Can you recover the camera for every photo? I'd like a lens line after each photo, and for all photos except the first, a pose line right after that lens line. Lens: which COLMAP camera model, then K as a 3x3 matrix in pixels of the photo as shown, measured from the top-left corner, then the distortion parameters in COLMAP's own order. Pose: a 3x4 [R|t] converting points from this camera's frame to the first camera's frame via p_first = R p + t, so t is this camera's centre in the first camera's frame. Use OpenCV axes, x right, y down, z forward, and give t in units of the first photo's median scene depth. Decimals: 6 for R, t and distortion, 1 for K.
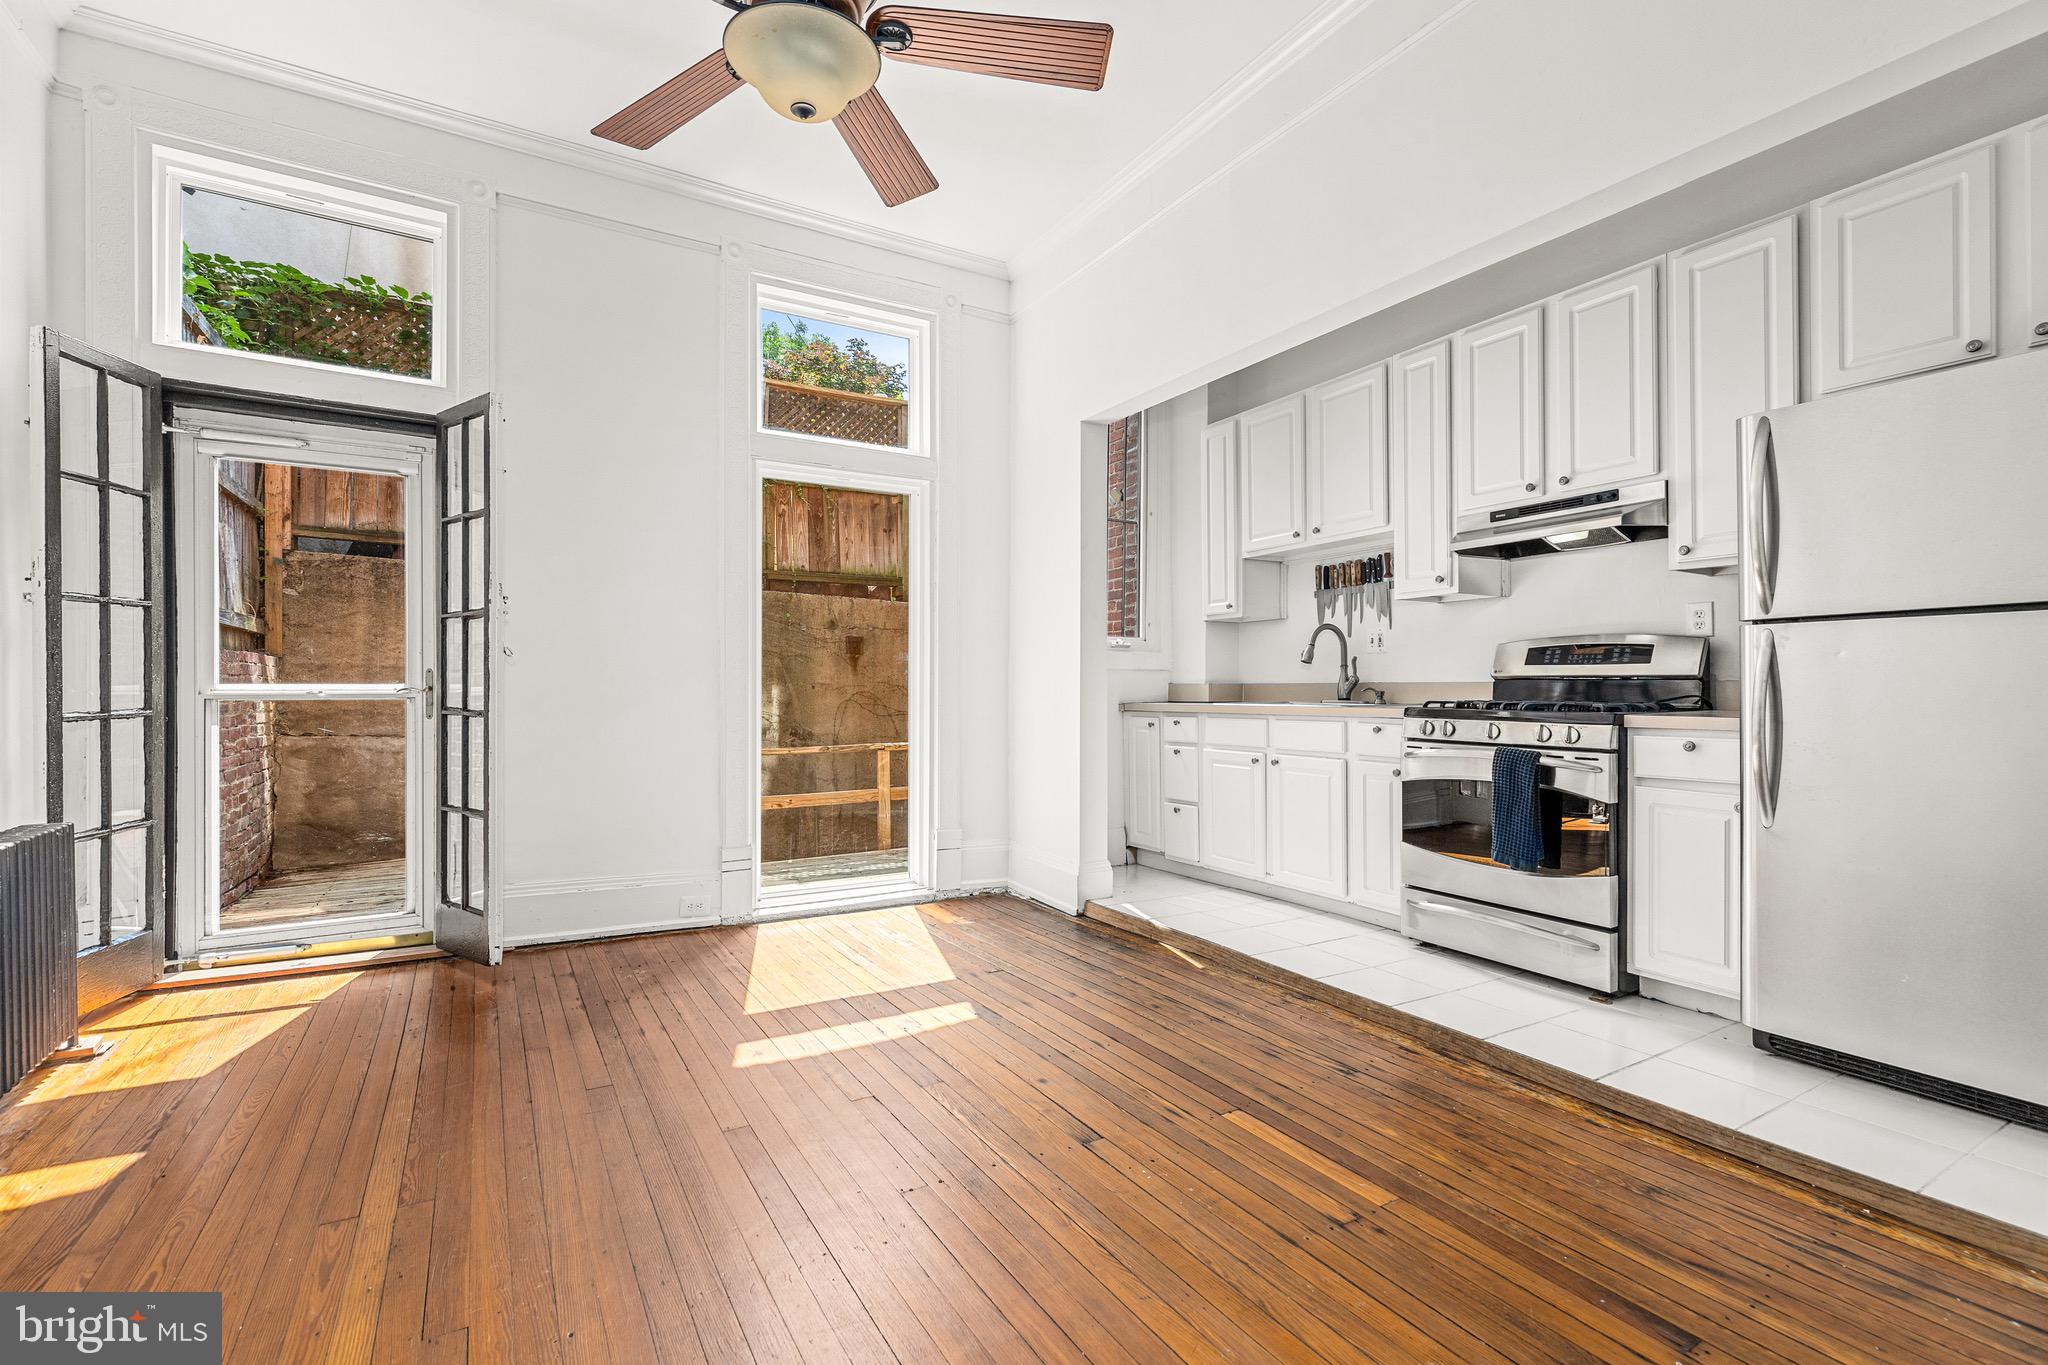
lens RADIAL K [[918.9, 0, 1026.2], [0, 918.9, 687.0], [0, 0, 1]] dist [0.005910, -0.002306]
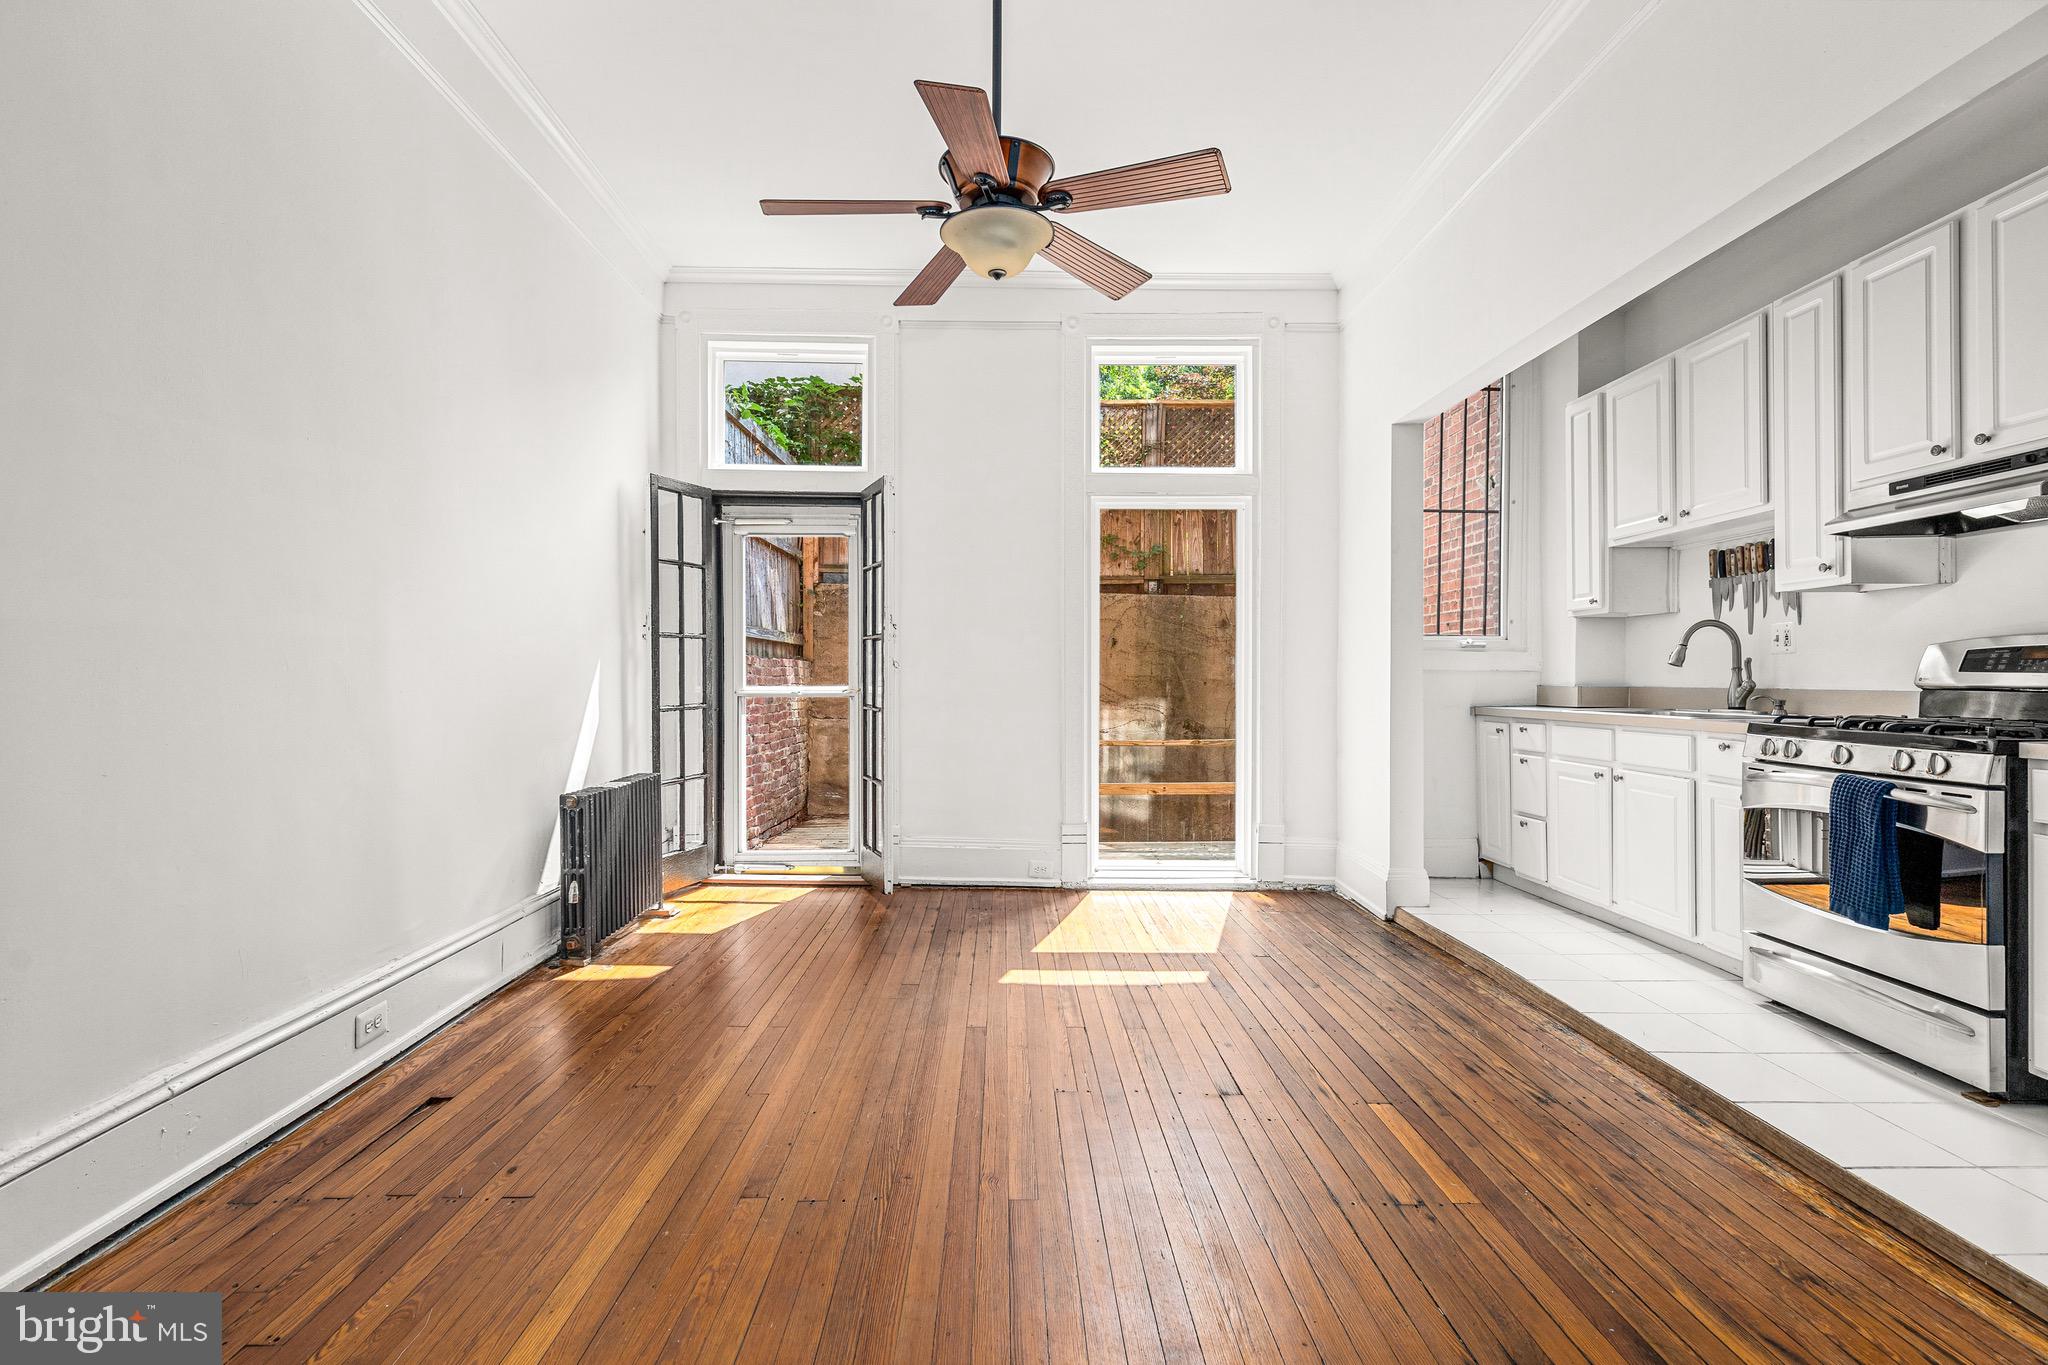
lens RADIAL K [[918.9, 0, 1010.3], [0, 918.9, 677.9], [0, 0, 1]] dist [0.005910, -0.002306]
pose [[0.867674, 0.001921, -0.497131, 0.240786], [-0.000570, 0.999996, 0.002870, -0.021163], [0.497134, -0.002207, 0.867671, -0.086214]]
